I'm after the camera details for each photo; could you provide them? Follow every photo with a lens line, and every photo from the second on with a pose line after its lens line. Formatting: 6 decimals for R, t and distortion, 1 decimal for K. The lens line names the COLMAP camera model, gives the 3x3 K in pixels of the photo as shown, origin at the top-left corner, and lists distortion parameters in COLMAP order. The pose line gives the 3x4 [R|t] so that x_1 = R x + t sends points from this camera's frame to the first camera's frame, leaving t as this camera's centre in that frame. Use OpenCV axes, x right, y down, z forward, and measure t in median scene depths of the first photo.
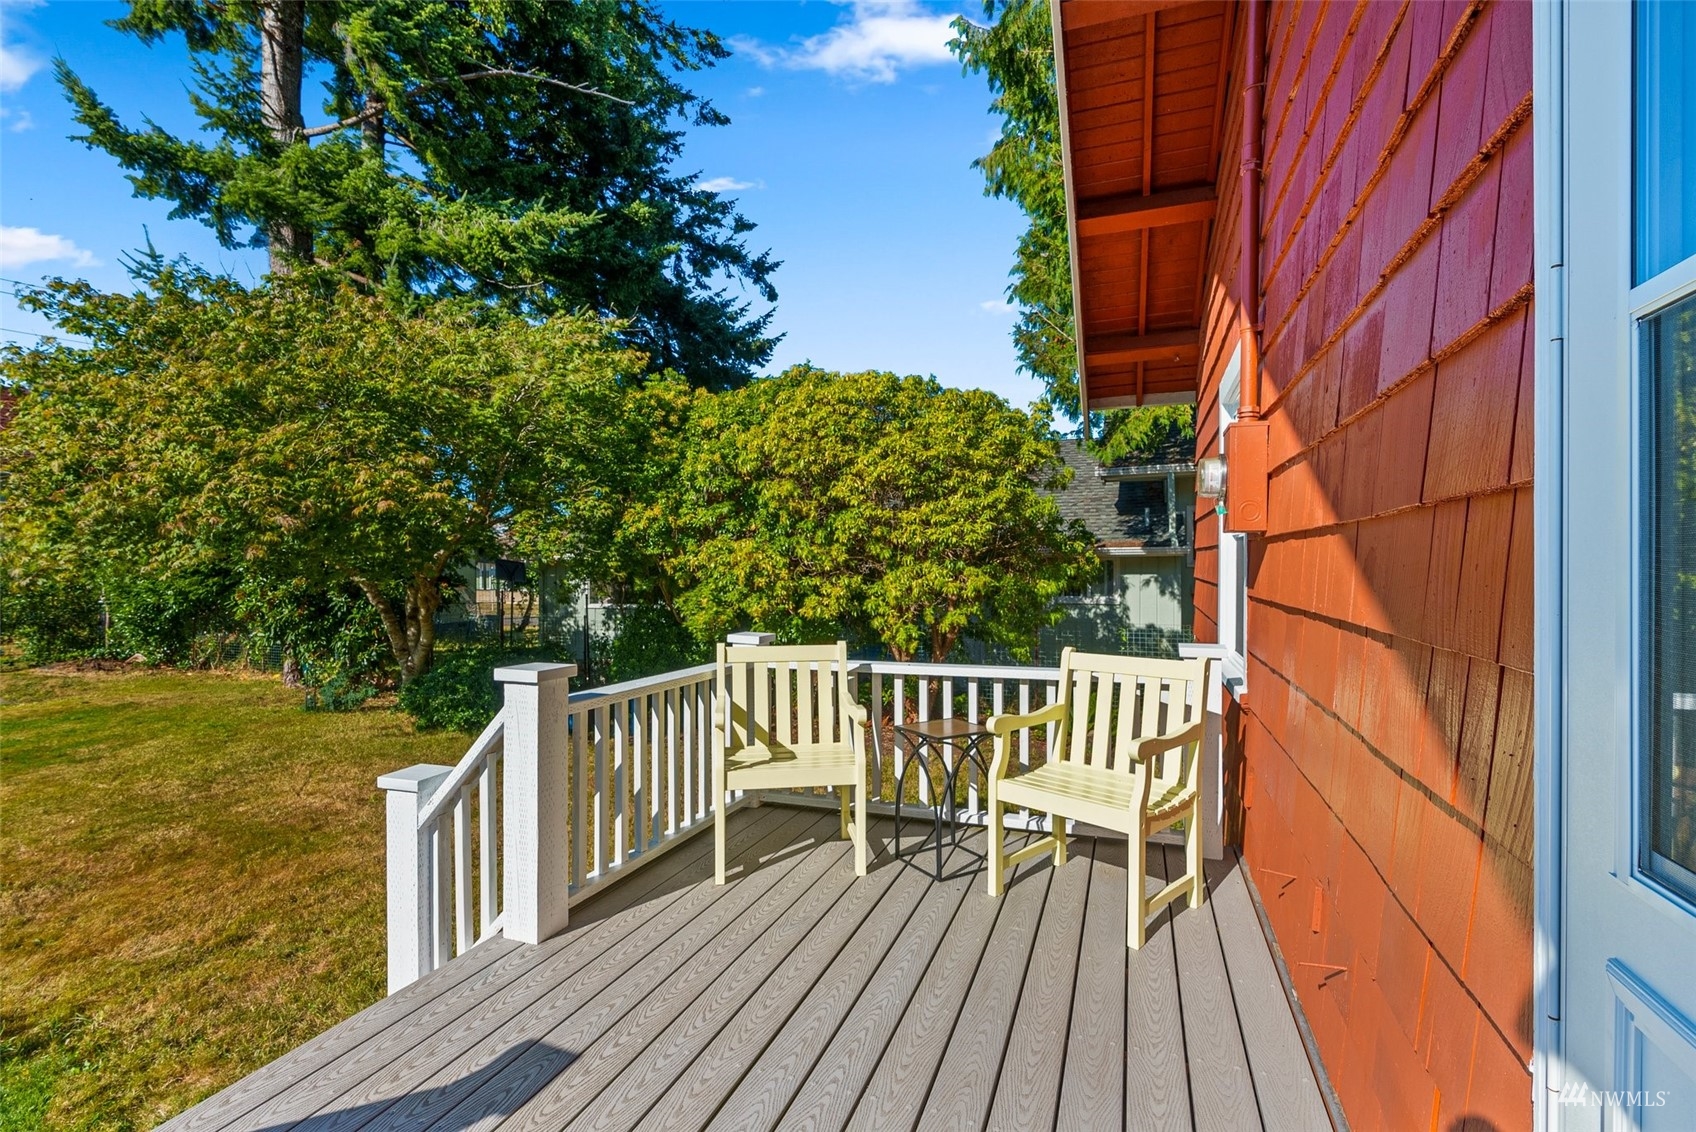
lens RADIAL K [[773.8, 0, 864.8], [0, 773.8, 568.4], [0, 0, 1]] dist [-0.024730, 0.014801]
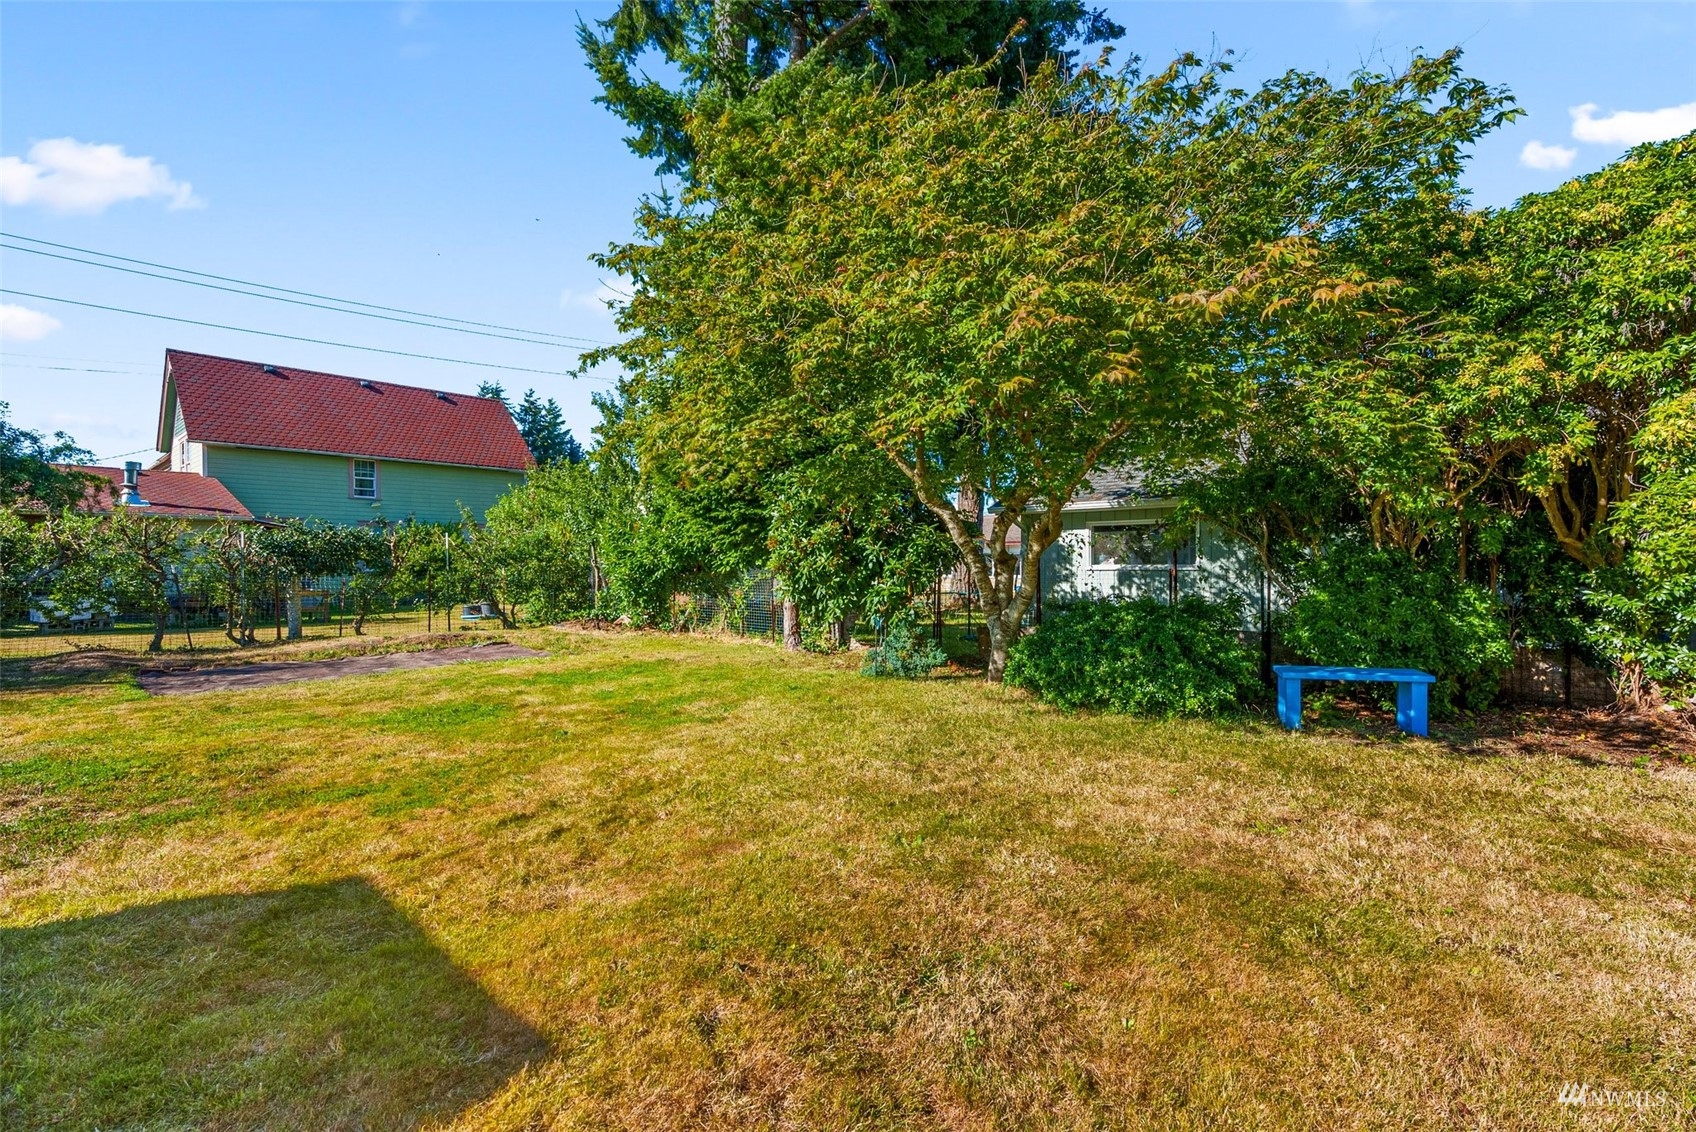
lens RADIAL K [[773.8, 0, 864.8], [0, 773.8, 568.4], [0, 0, 1]] dist [-0.024730, 0.014801]
pose [[0.937169, 0.000526, -0.348876, -0.307419], [0.002465, 0.999964, 0.008129, 0.044126], [0.348867, -0.008479, 0.937134, 0.153719]]
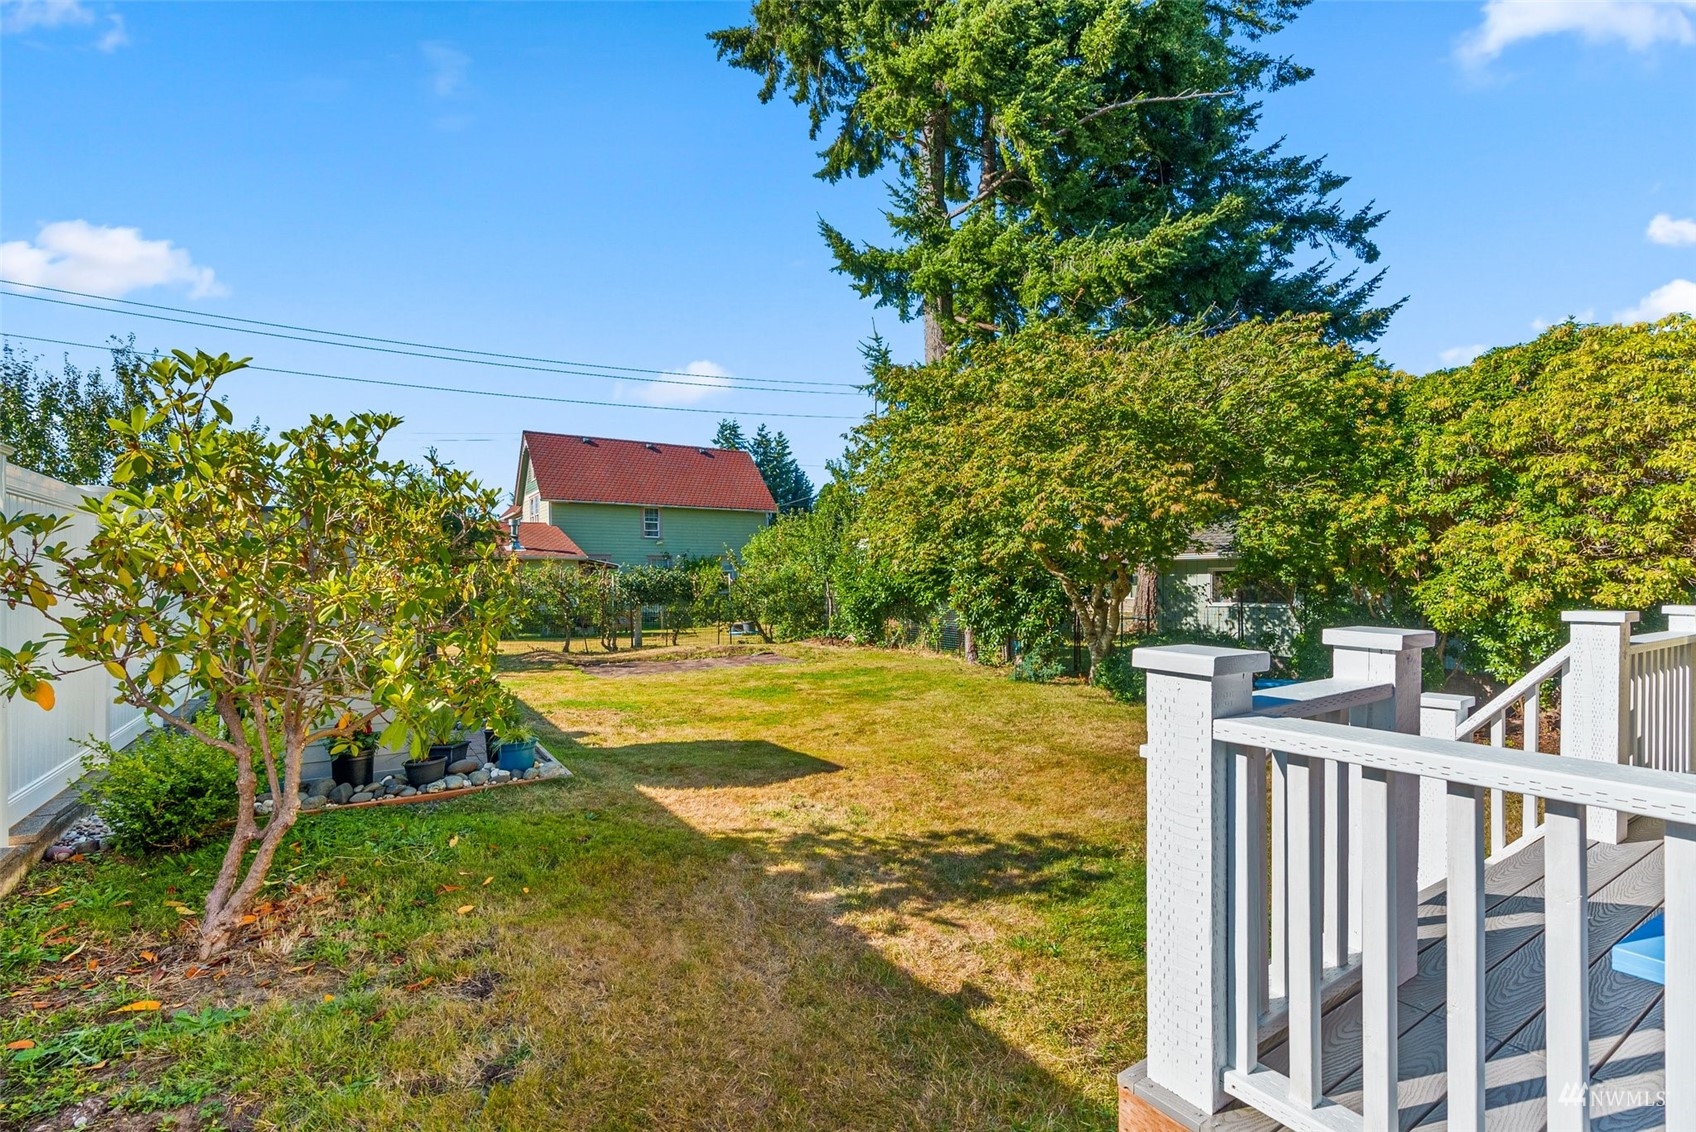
lens RADIAL K [[788.9, 0, 849.1], [0, 788.9, 580.3], [0, 0, 1]] dist [-0.003075, 0.000248]
pose [[0.797003, -0.002016, -0.603972, -0.116431], [0.003307, 0.999994, 0.001025, 0.014674], [0.603966, -0.002814, 0.797005, -0.122914]]
